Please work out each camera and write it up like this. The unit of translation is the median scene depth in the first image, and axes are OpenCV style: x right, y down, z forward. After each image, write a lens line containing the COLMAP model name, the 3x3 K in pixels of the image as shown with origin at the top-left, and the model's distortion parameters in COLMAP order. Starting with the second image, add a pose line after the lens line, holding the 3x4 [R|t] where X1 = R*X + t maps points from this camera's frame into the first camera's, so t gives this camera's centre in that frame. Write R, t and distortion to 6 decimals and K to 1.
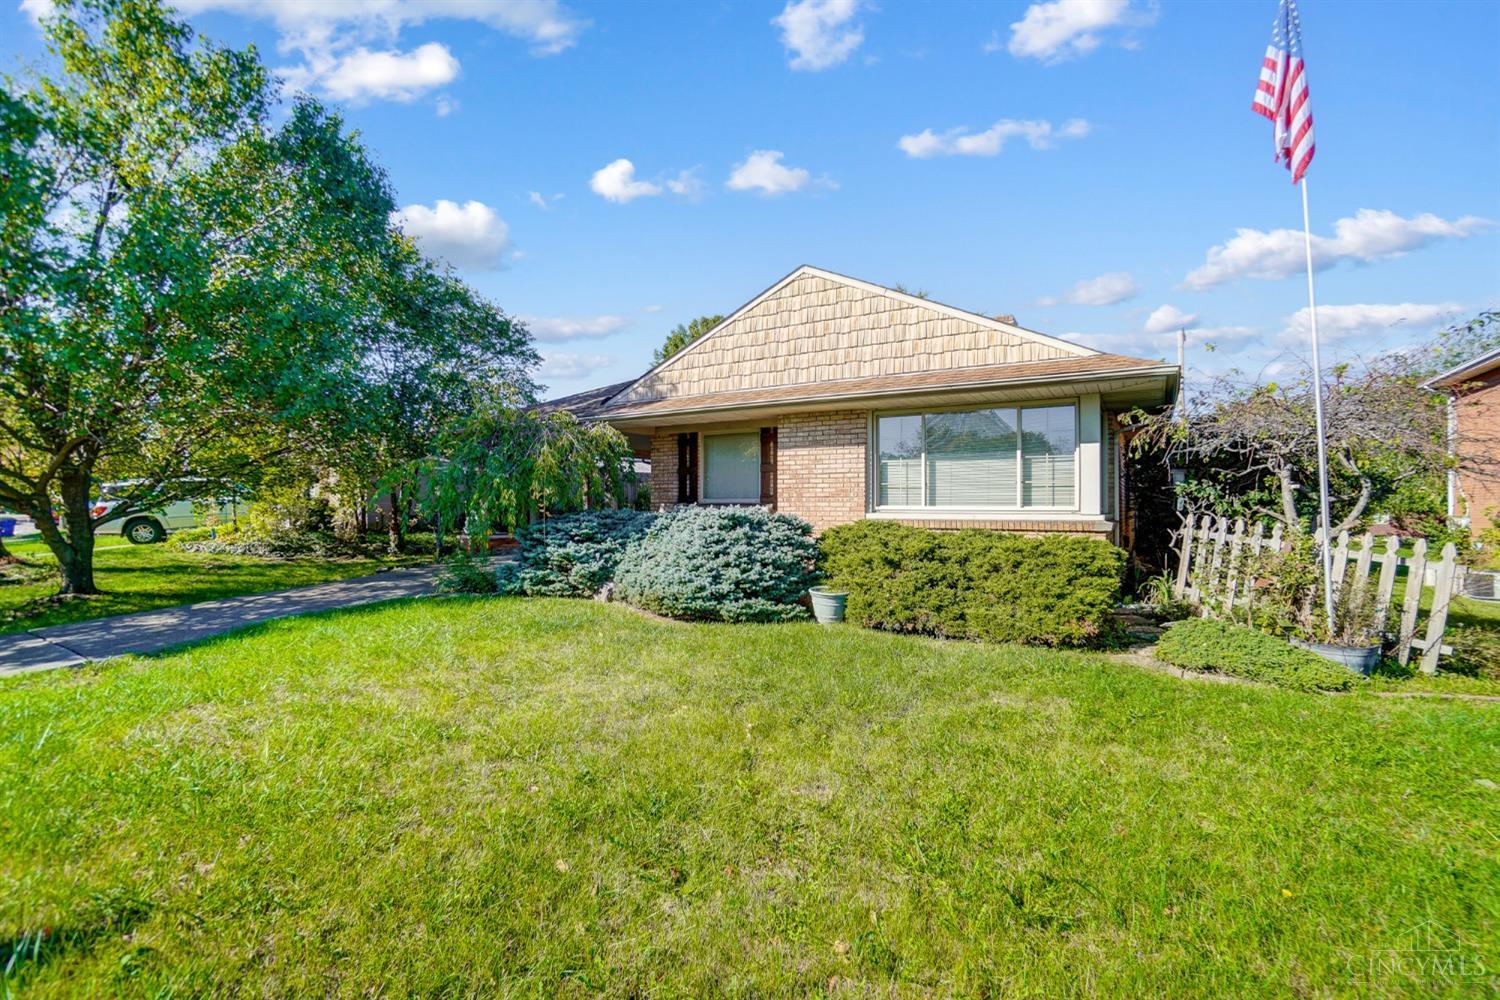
lens RADIAL K [[682.8, 0, 758.8], [0, 682.8, 502.4], [0, 0, 1]] dist [-0.025204, 0.000848]
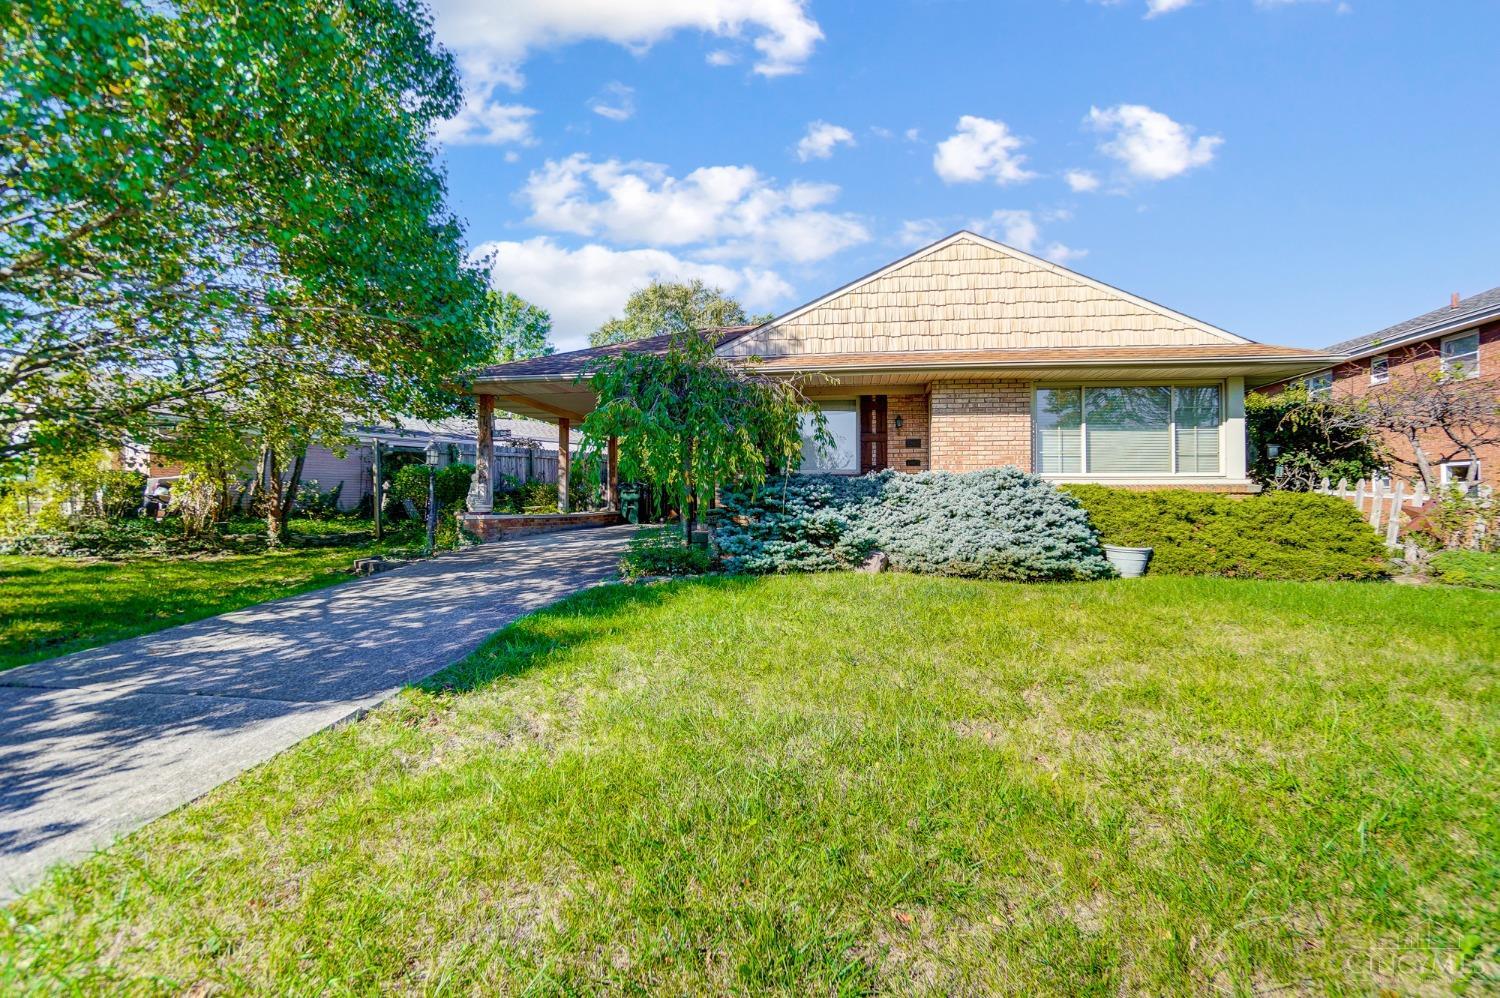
lens RADIAL K [[682.8, 0, 752.6], [0, 682.8, 506.7], [0, 0, 1]] dist [-0.025204, 0.000848]
pose [[0.911689, -0.008322, 0.410797, -0.626604], [0.002266, 0.999881, 0.015227, 0.038401], [-0.410875, -0.012951, 0.911600, 0.223215]]
